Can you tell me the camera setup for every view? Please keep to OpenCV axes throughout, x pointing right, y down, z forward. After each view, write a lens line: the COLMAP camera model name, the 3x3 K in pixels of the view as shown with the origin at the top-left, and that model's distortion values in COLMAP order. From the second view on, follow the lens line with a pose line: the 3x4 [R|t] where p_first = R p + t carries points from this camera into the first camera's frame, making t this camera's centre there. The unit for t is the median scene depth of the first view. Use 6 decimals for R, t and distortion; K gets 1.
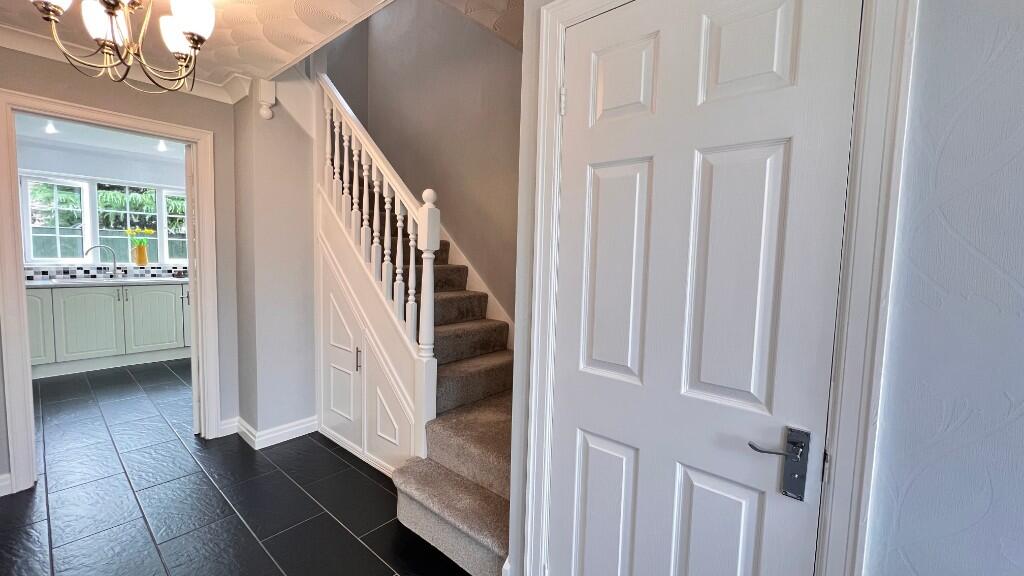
lens RADIAL K [[406.8, 0, 513.2], [0, 406.8, 282.4], [0, 0, 1]] dist [0.001286, 0.000403]
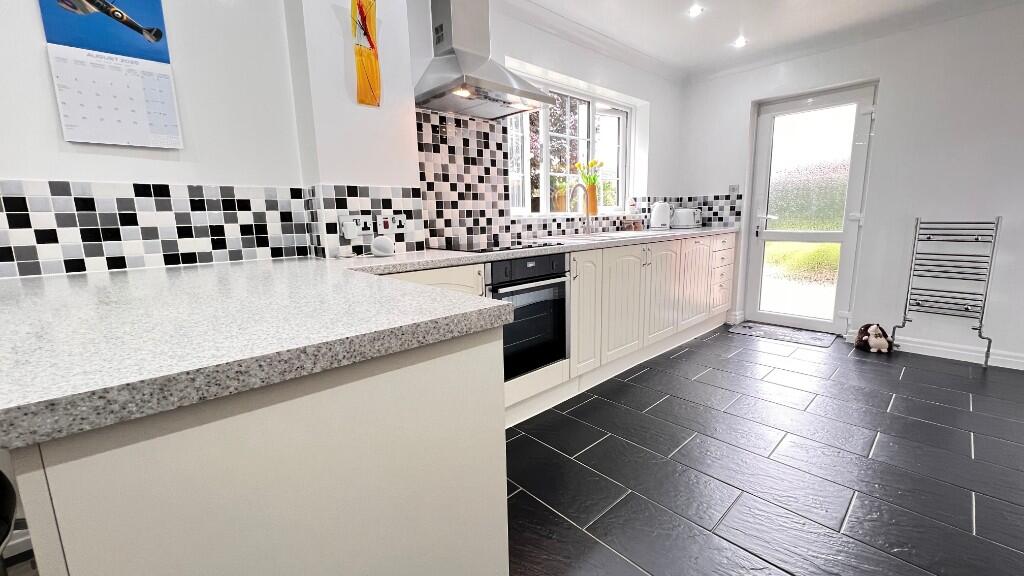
lens RADIAL K [[406.8, 0, 513.3], [0, 406.8, 286.3], [0, 0, 1]] dist [0.001286, 0.000403]
pose [[0.989012, -0.029281, -0.144909, -0.963391], [0.043323, 0.994561, 0.094721, 0.006374], [0.141347, -0.099959, 0.984901, 0.305214]]
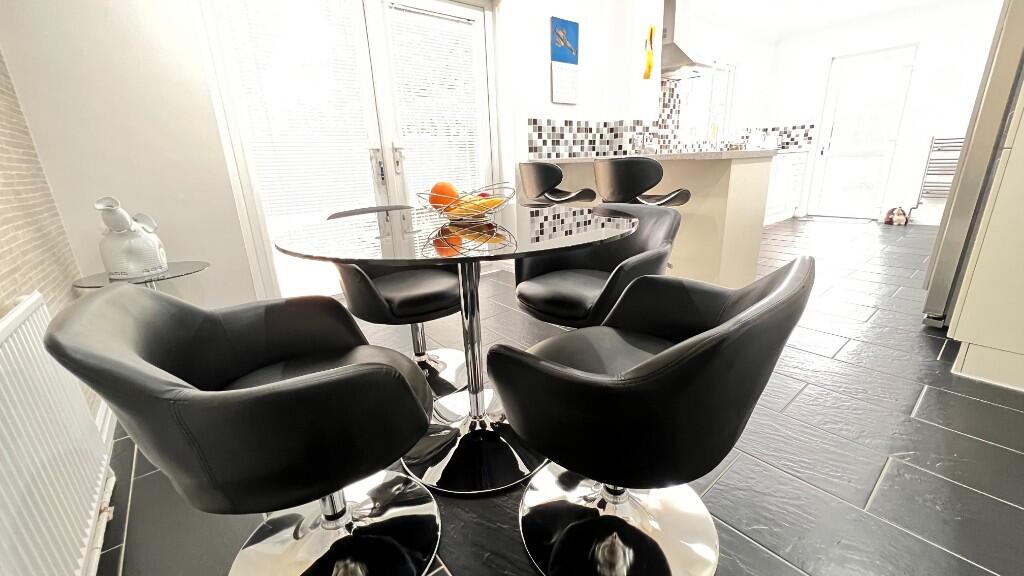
lens RADIAL K [[406.8, 0, 513.8], [0, 406.8, 283.7], [0, 0, 1]] dist [0.001286, 0.000403]
pose [[0.980026, -0.010742, -0.198580, -1.233789], [0.054082, 0.975303, 0.214146, 0.067687], [0.191375, -0.220609, 0.956403, -0.183282]]
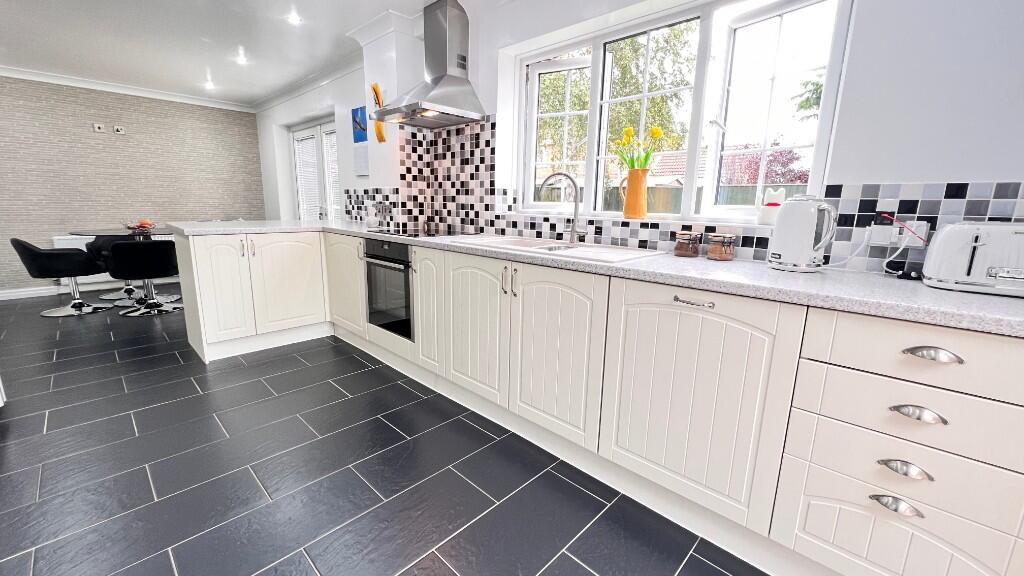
lens RADIAL K [[406.8, 0, 508.1], [0, 406.8, 287.1], [0, 0, 1]] dist [0.001286, 0.000403]
pose [[-0.068714, 0.170033, -0.983040, -0.479345], [-0.099119, 0.979330, 0.176320, -0.034177], [0.992700, 0.109554, -0.050440, 0.916940]]
